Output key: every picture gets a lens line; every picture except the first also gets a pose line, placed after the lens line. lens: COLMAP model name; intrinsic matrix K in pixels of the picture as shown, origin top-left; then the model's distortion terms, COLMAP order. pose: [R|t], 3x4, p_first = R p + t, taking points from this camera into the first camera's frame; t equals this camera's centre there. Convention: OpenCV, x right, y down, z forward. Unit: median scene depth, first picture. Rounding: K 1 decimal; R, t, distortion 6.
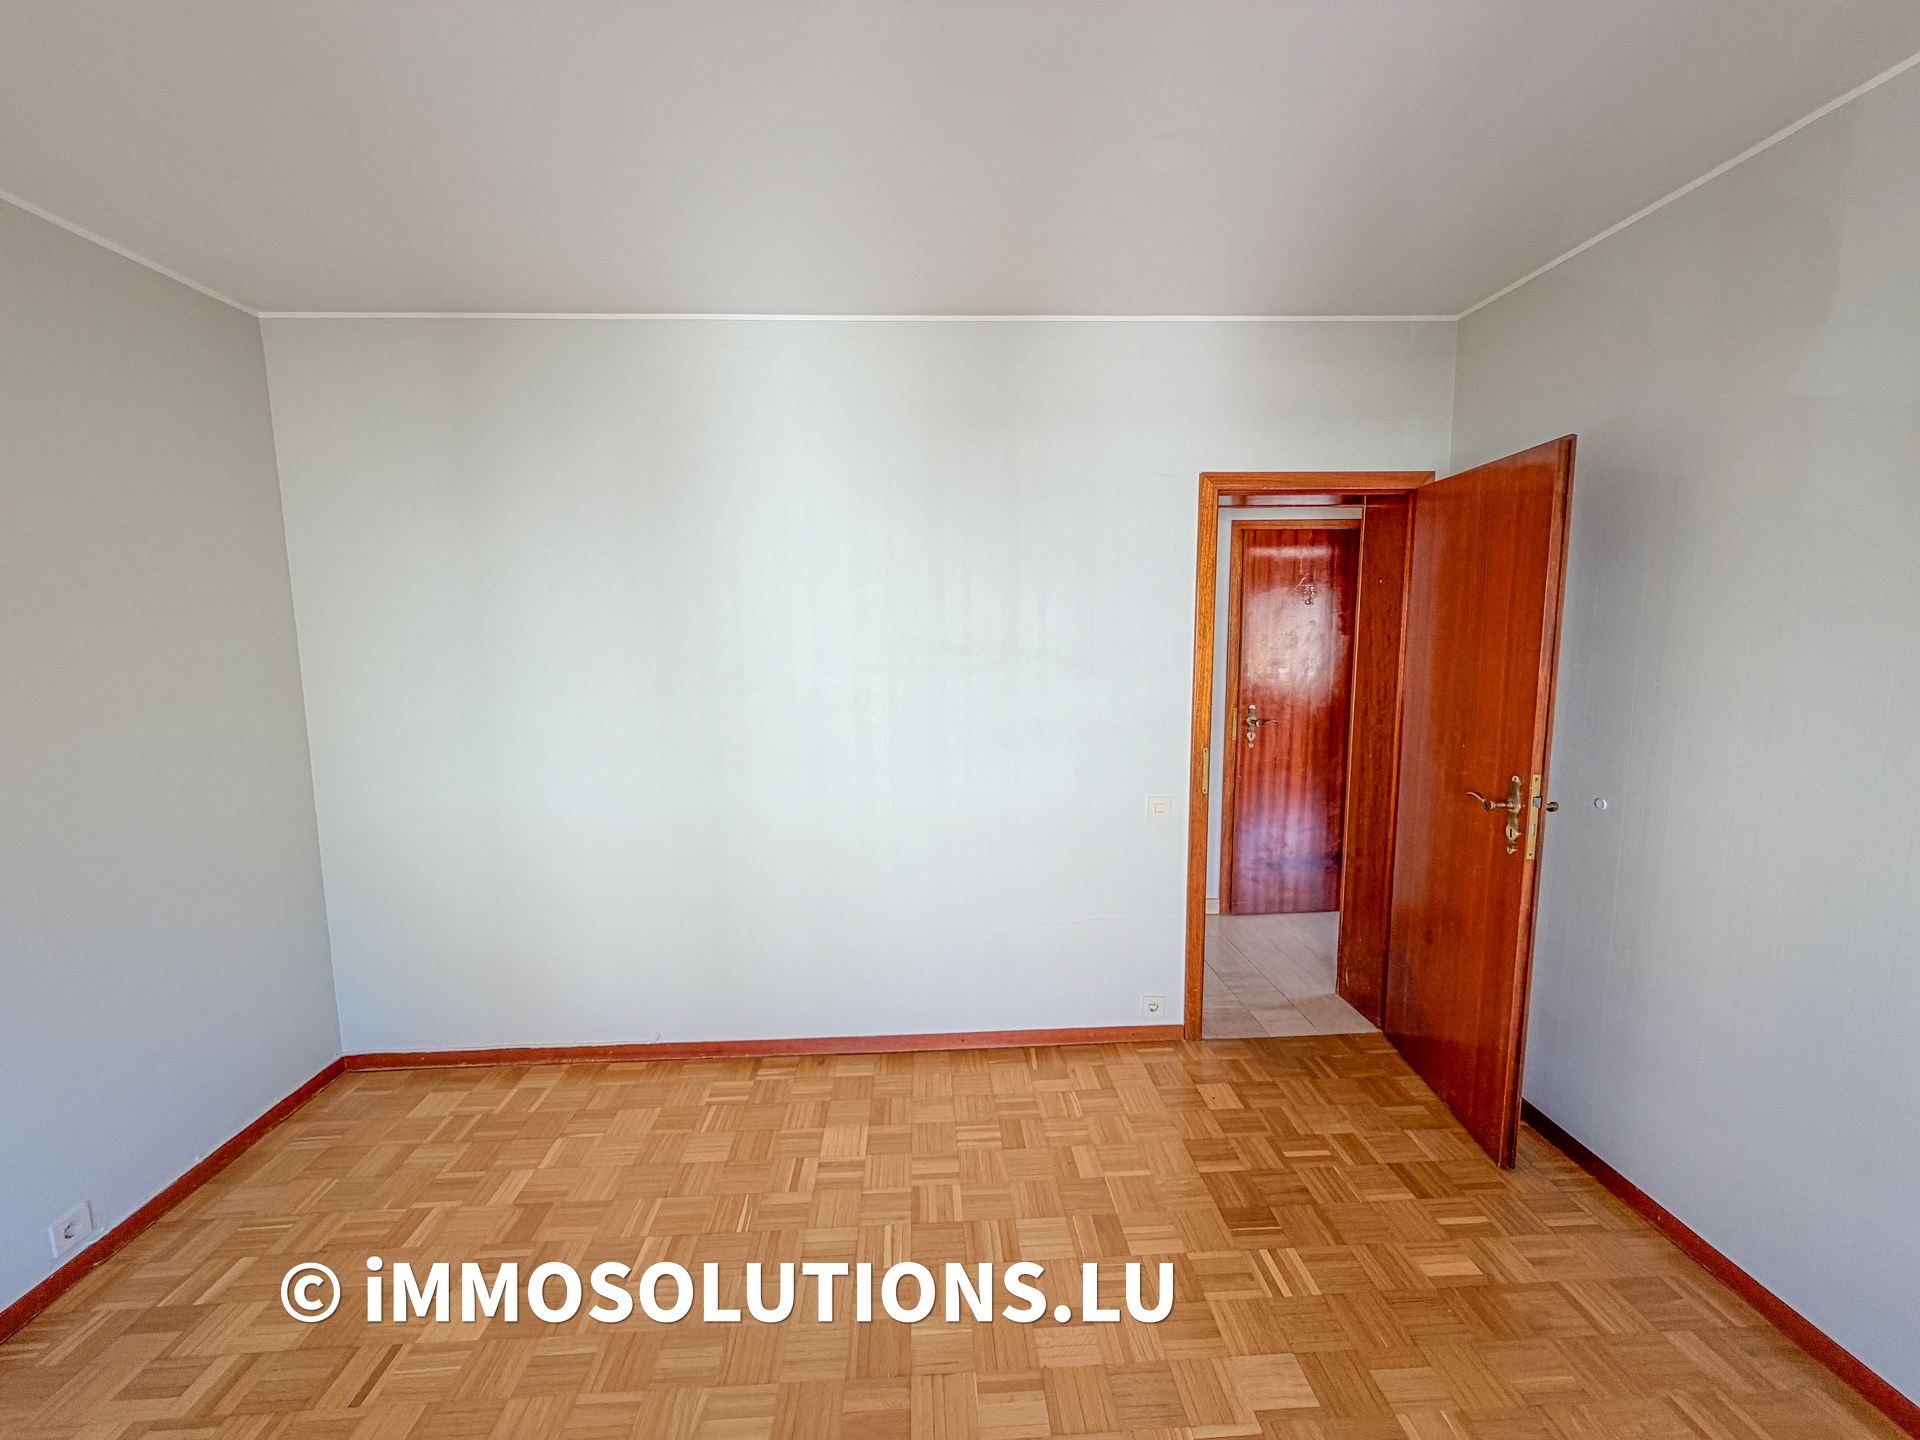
lens RADIAL K [[766.3, 0, 960.0], [0, 766.3, 720.0], [0, 0, 1]] dist [0.004006, -0.000072]
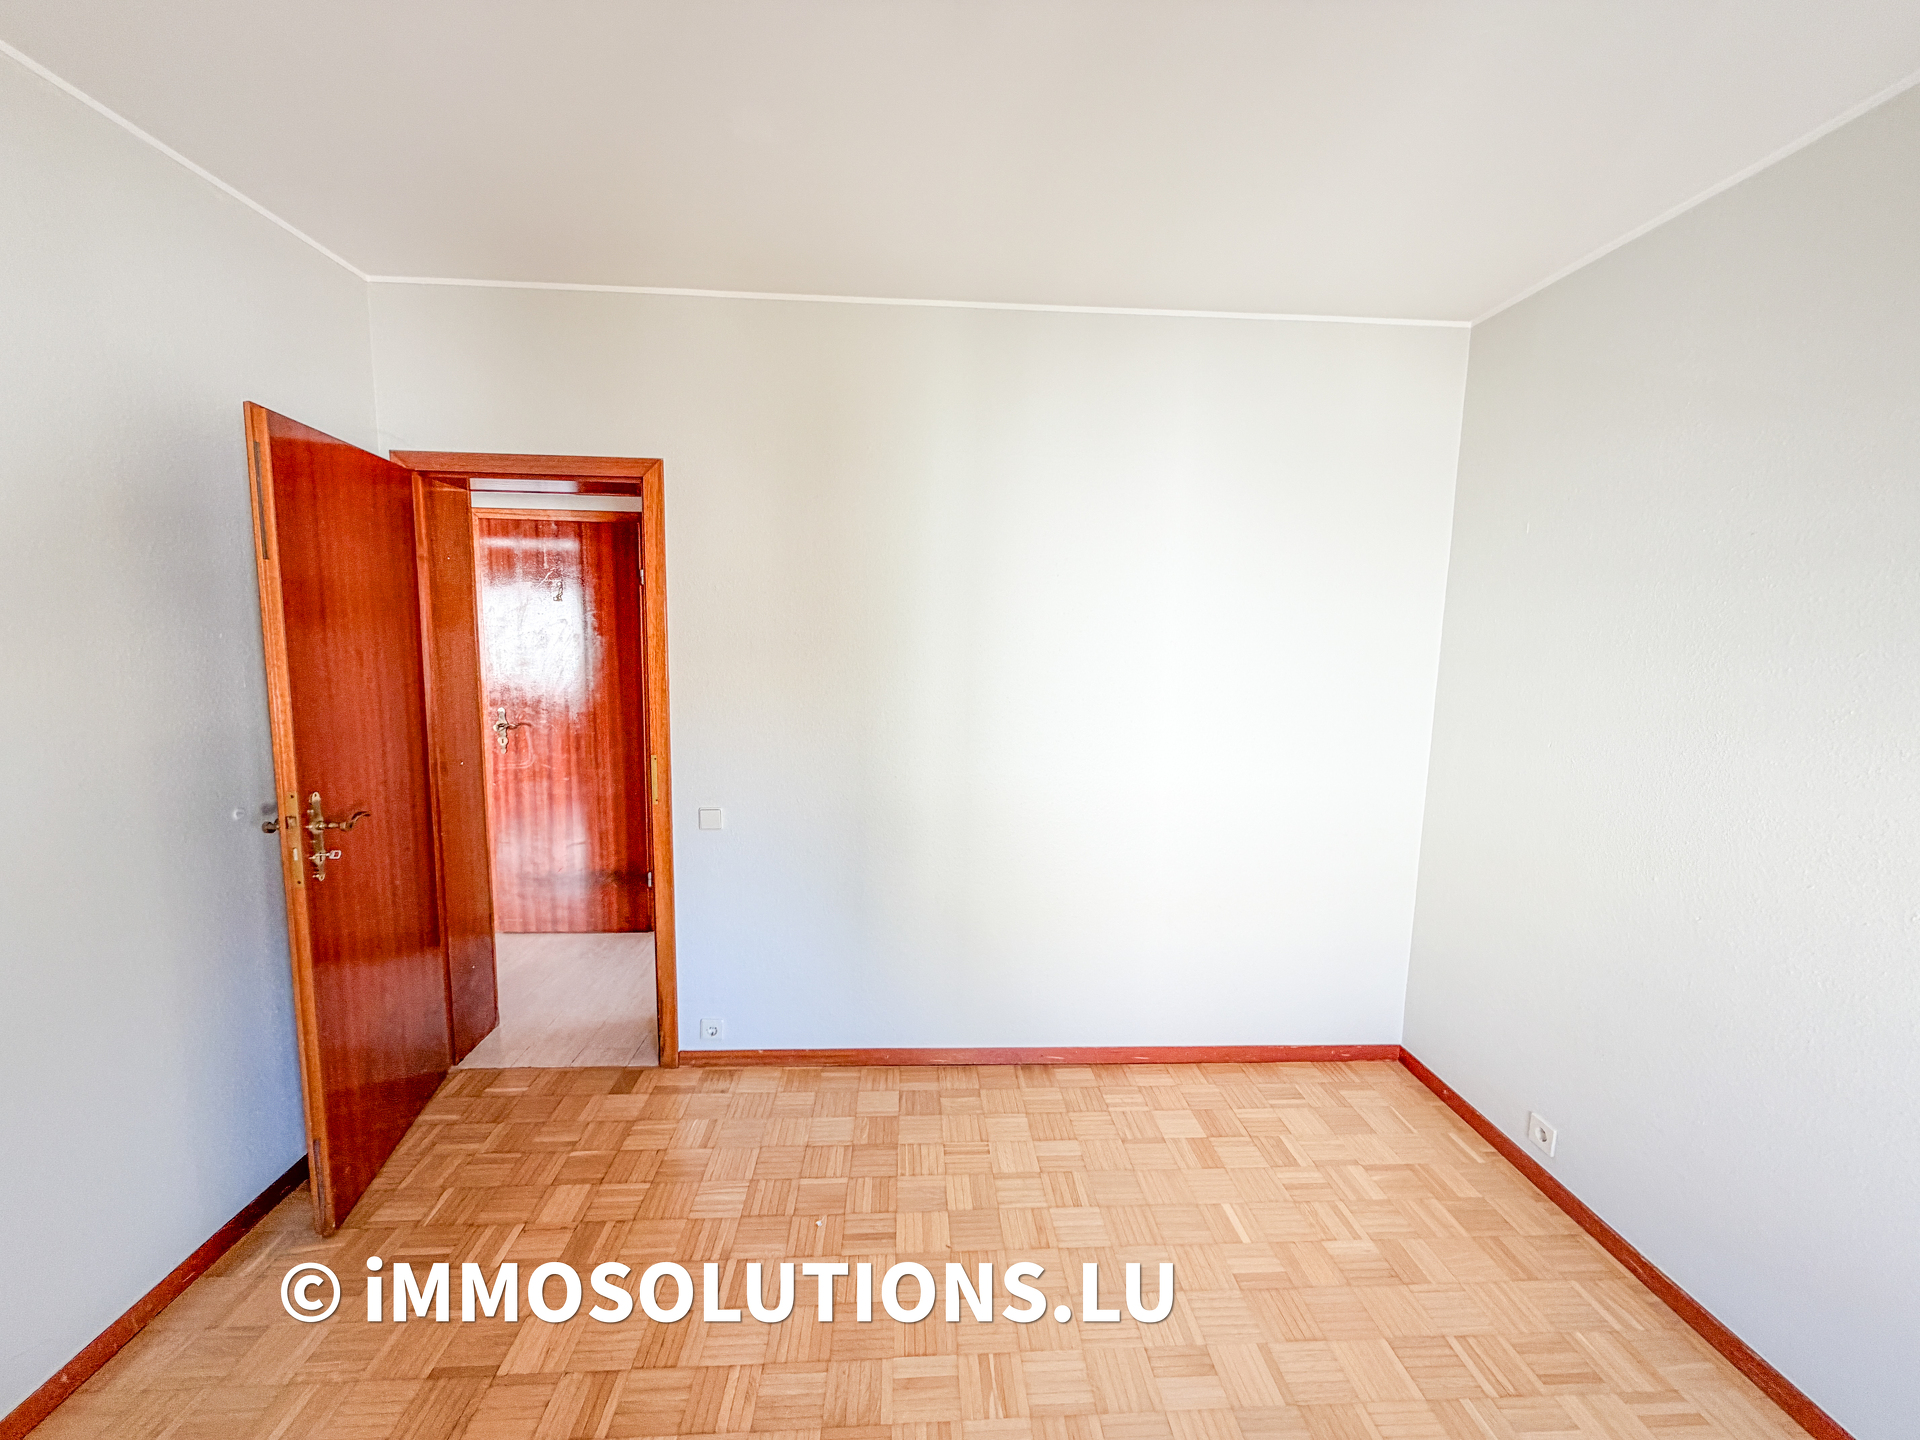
lens RADIAL K [[770.1, 0, 960.0], [0, 770.1, 720.0], [0, 0, 1]] dist [0.009084, 0.000033]
pose [[0.999401, 0.033527, -0.008545, 0.931852], [-0.033497, 0.999432, 0.003714, -0.026423], [0.008665, -0.003426, 0.999957, 0.069742]]
